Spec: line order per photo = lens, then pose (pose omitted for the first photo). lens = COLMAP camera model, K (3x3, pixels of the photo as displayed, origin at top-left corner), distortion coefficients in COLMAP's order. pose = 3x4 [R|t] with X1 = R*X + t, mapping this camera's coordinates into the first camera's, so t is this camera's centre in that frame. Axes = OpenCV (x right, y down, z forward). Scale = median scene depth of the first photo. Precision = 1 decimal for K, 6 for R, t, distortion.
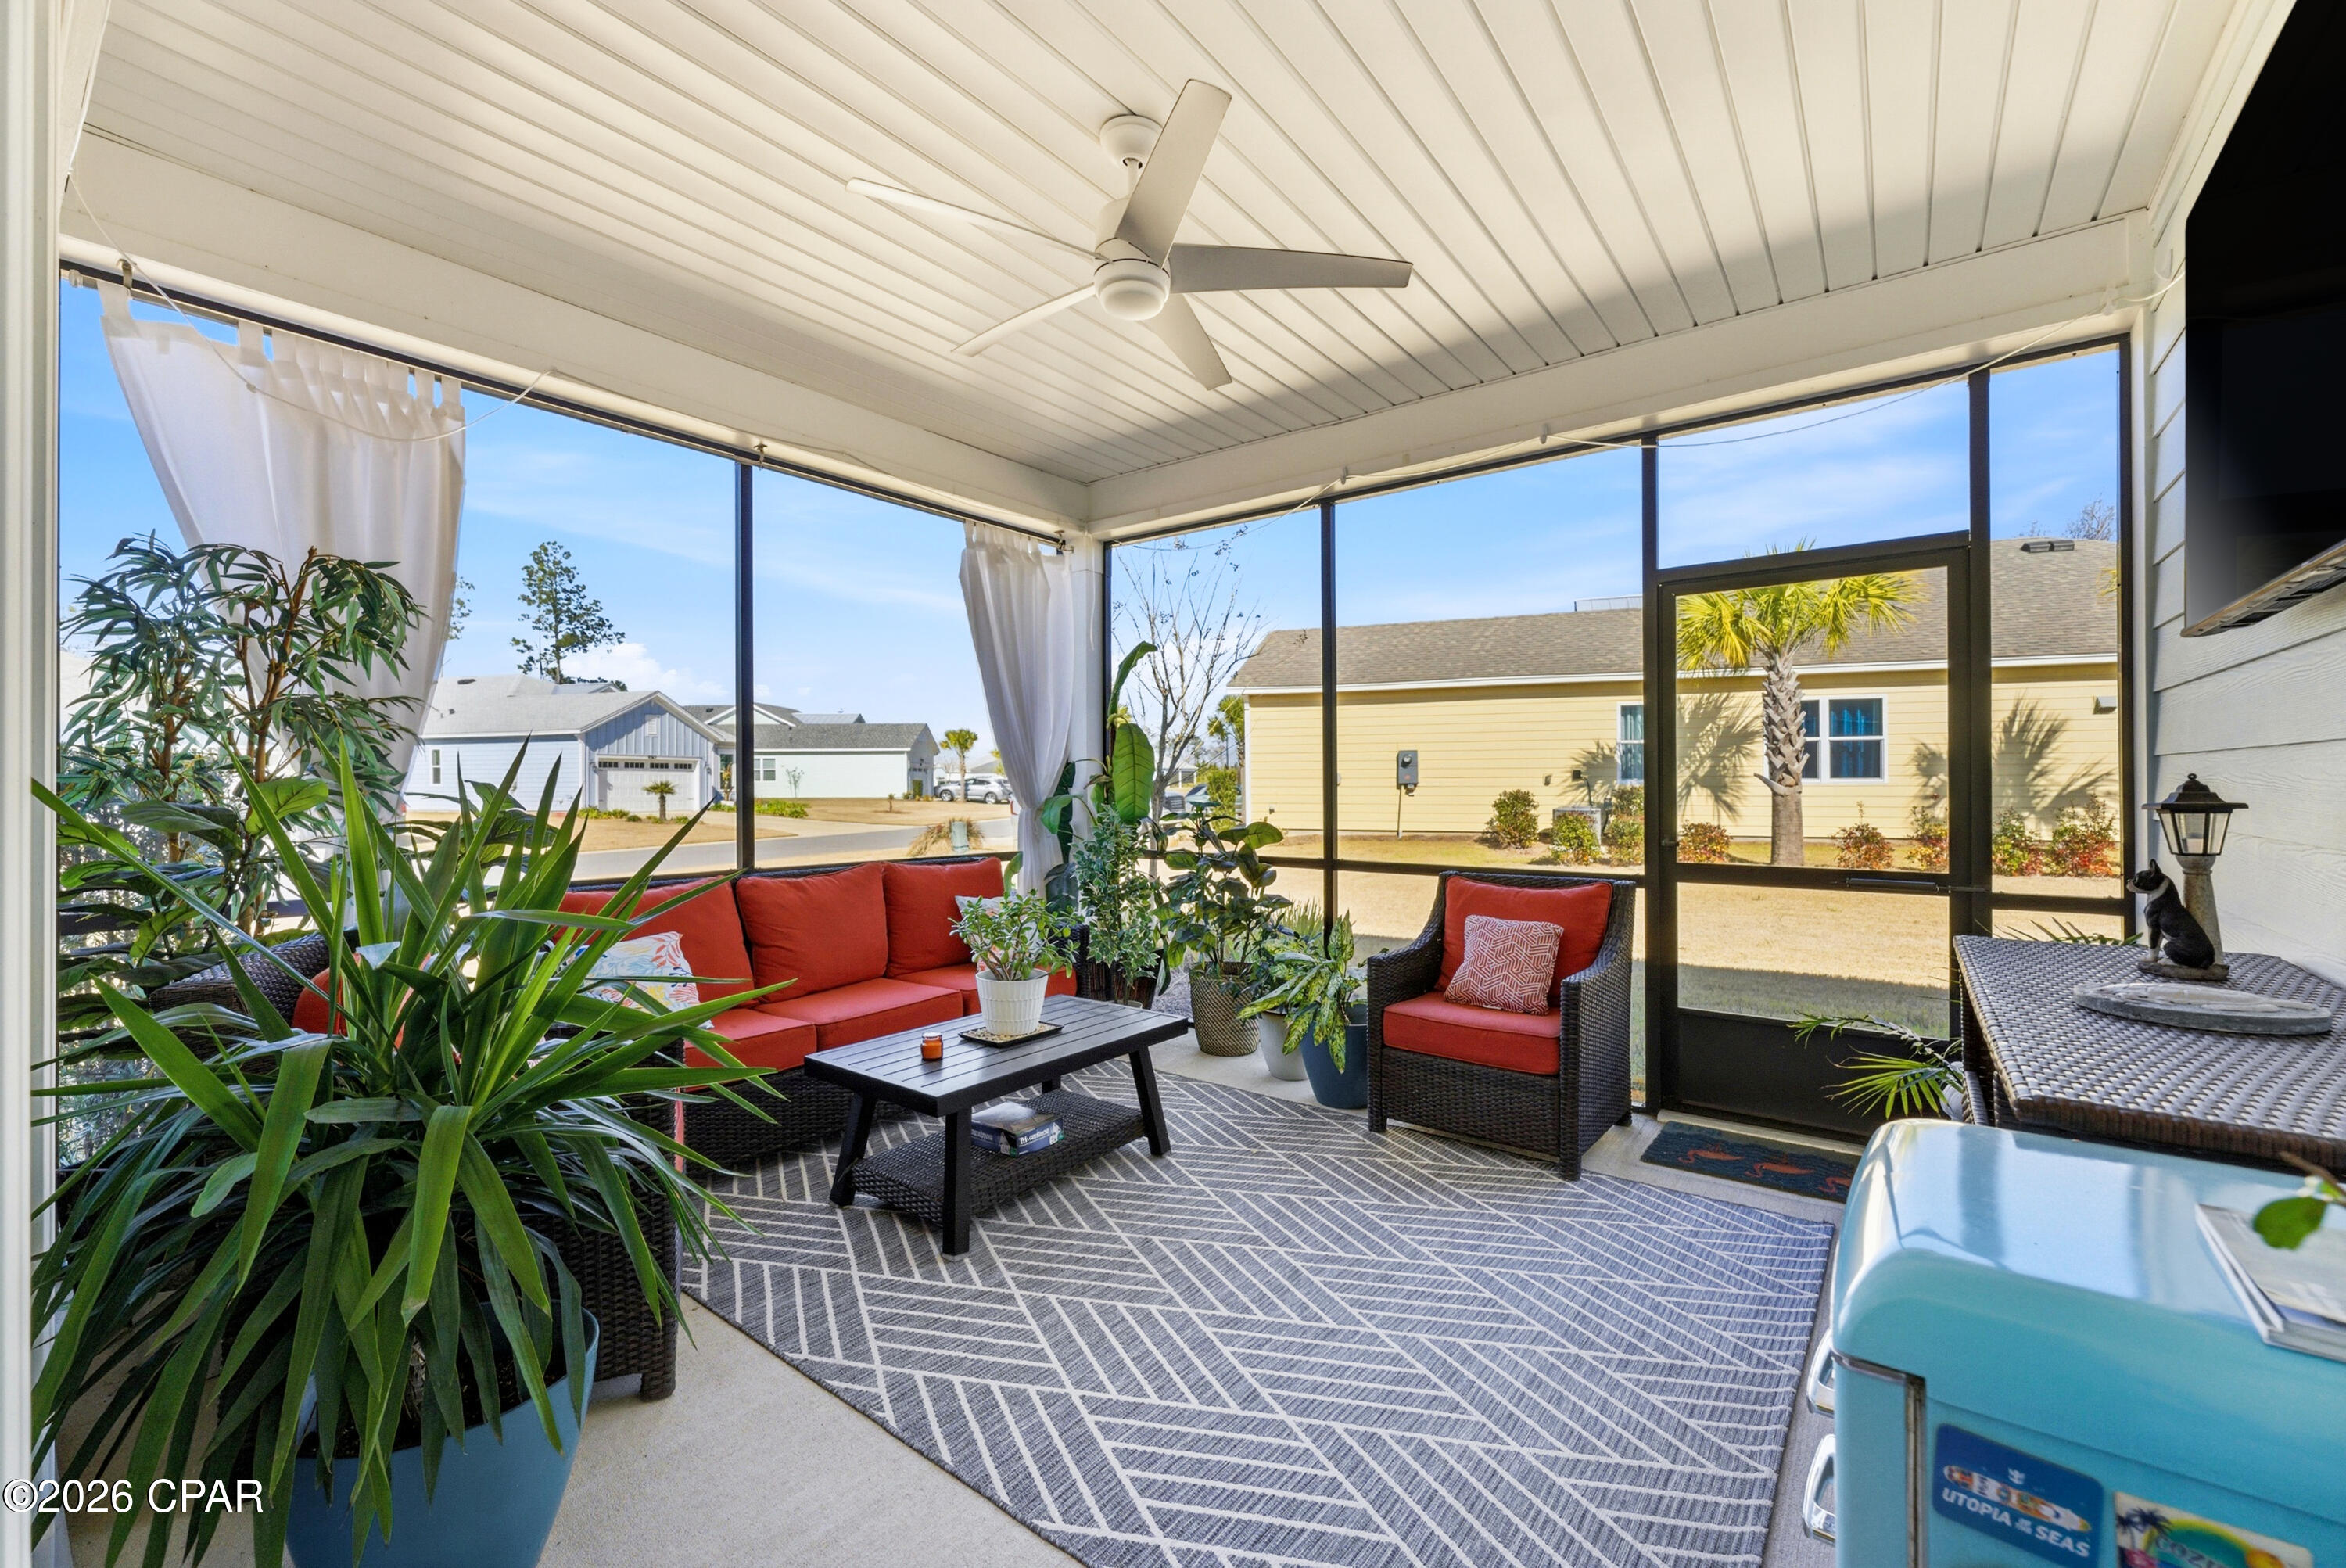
lens RADIAL K [[958.7, 0, 1173.0], [0, 958.7, 784.0], [0, 0, 1]] dist [-0.026238, 0.000028]
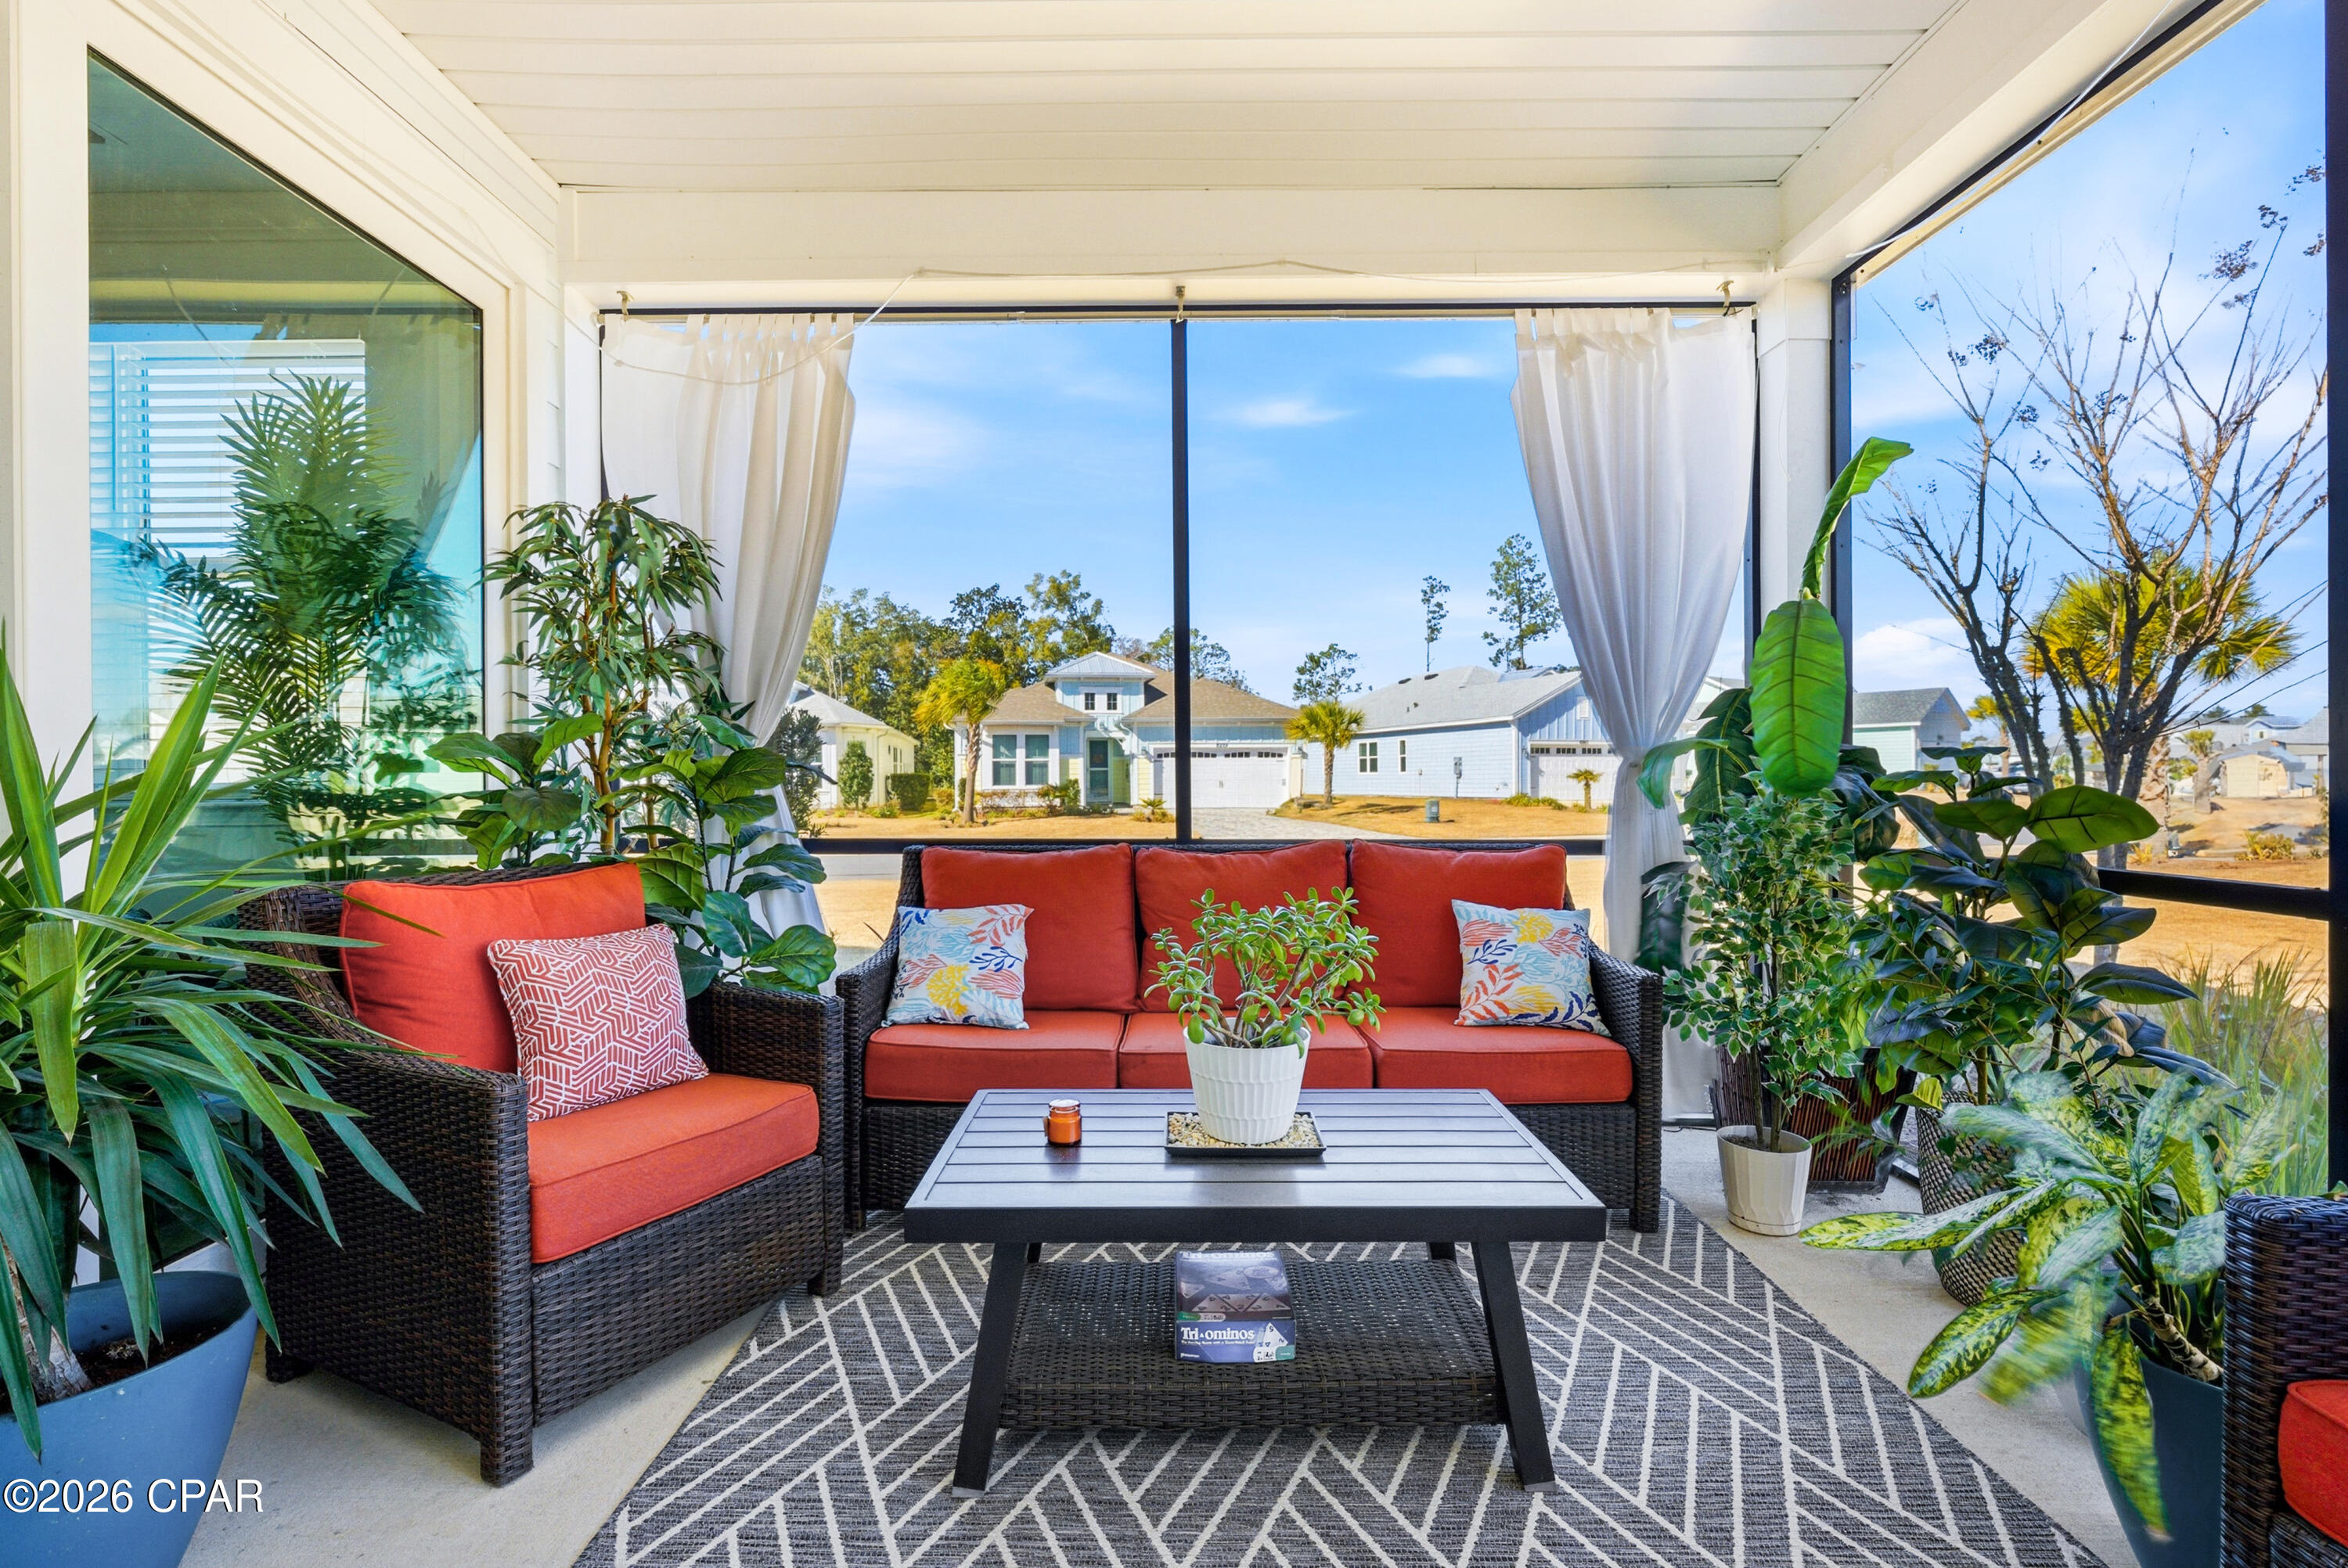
lens RADIAL K [[1051.5, 0, 1174.0], [0, 1051.5, 784.0], [0, 0, 1]] dist [-0.013888, -0.000198]
pose [[0.608281, 0.003196, -0.793715, 0.206691], [0.004183, 0.999965, 0.007233, 0.033403], [0.793710, -0.007720, 0.608247, 0.410038]]
